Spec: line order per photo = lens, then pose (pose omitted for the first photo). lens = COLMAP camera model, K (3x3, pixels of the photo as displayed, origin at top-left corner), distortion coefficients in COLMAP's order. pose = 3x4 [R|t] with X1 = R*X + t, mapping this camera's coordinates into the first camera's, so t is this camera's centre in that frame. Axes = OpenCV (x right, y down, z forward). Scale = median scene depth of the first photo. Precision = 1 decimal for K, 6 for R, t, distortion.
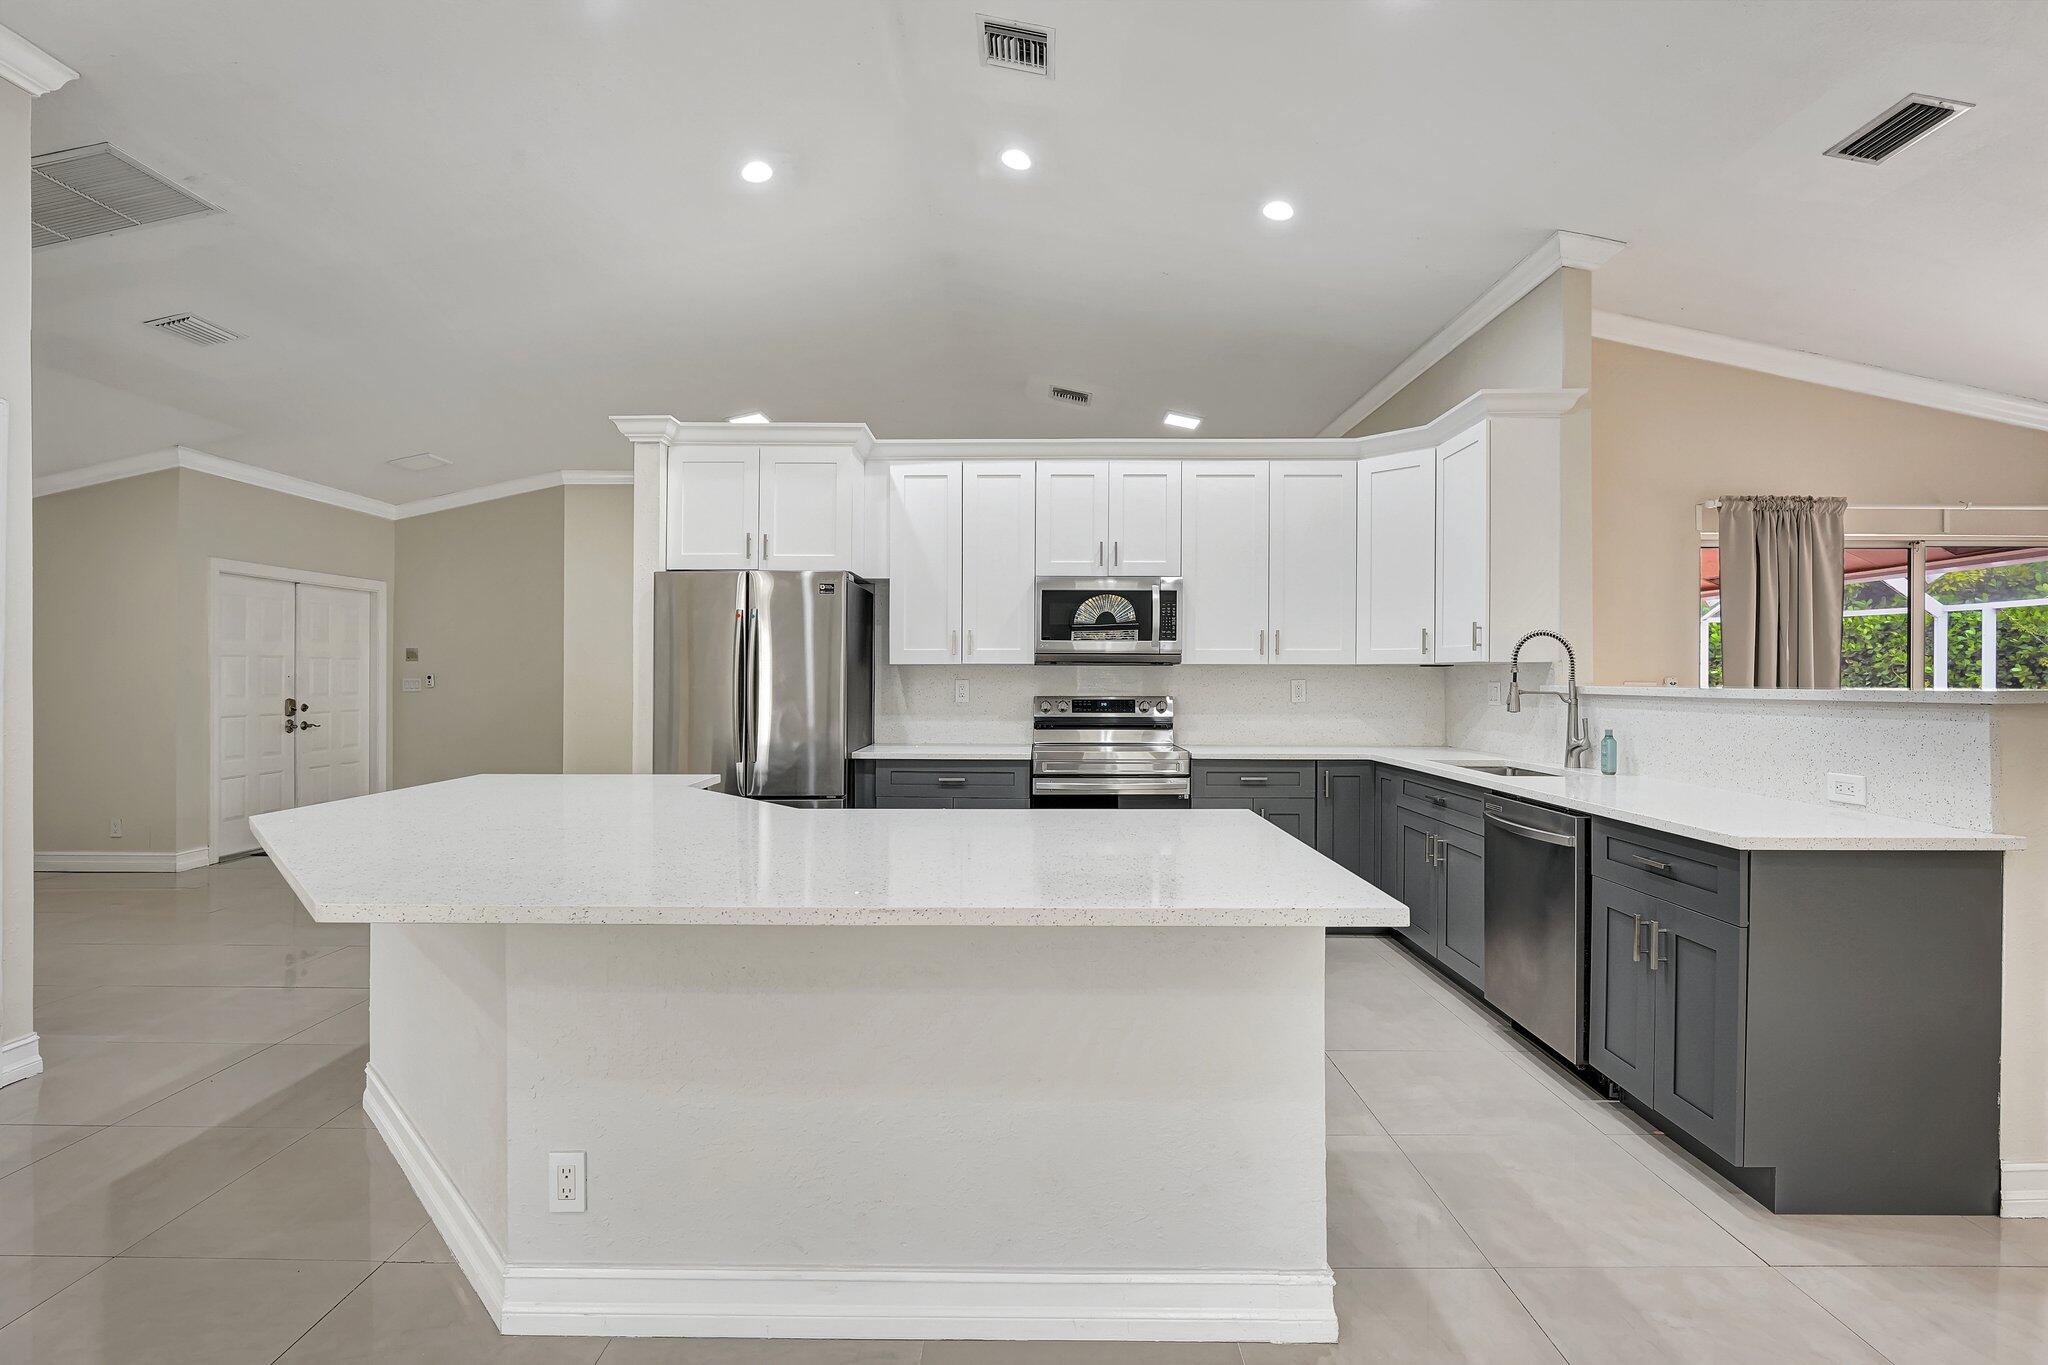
lens RADIAL K [[936.3, 0, 1023.5], [0, 936.3, 678.0], [0, 0, 1]] dist [-0.000652, -0.000038]
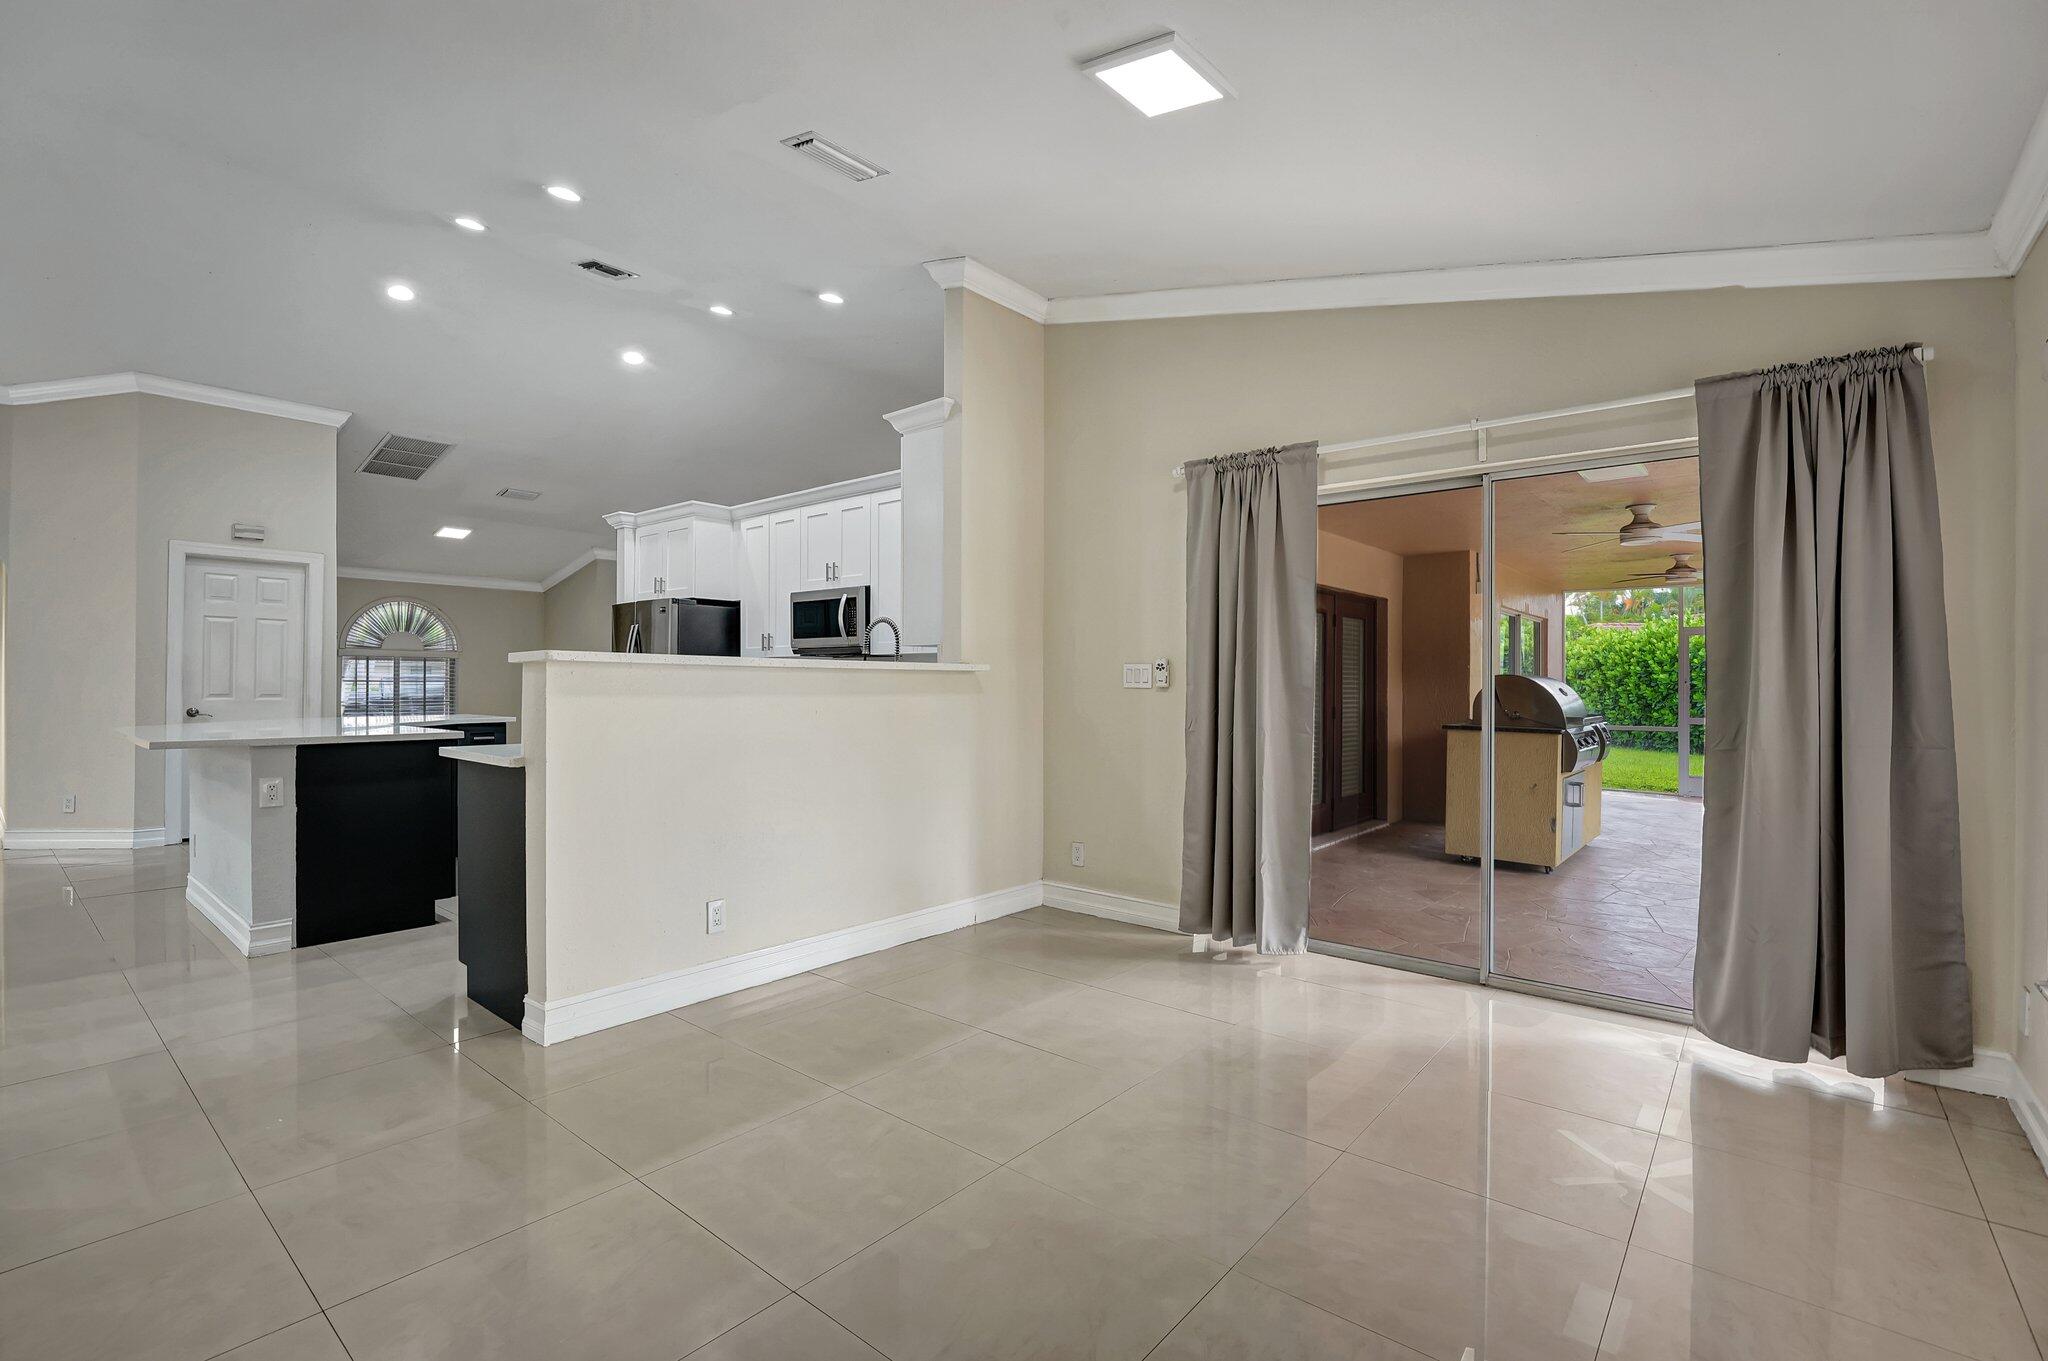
lens RADIAL K [[890.6, 0, 1022.3], [0, 890.6, 679.9], [0, 0, 1]] dist [-0.009745, 0.000734]
pose [[0.767244, 0.003997, -0.641343, 1.181051], [-0.014233, 0.999840, -0.010795, 0.031208], [0.641198, 0.017411, 0.767178, 0.230531]]
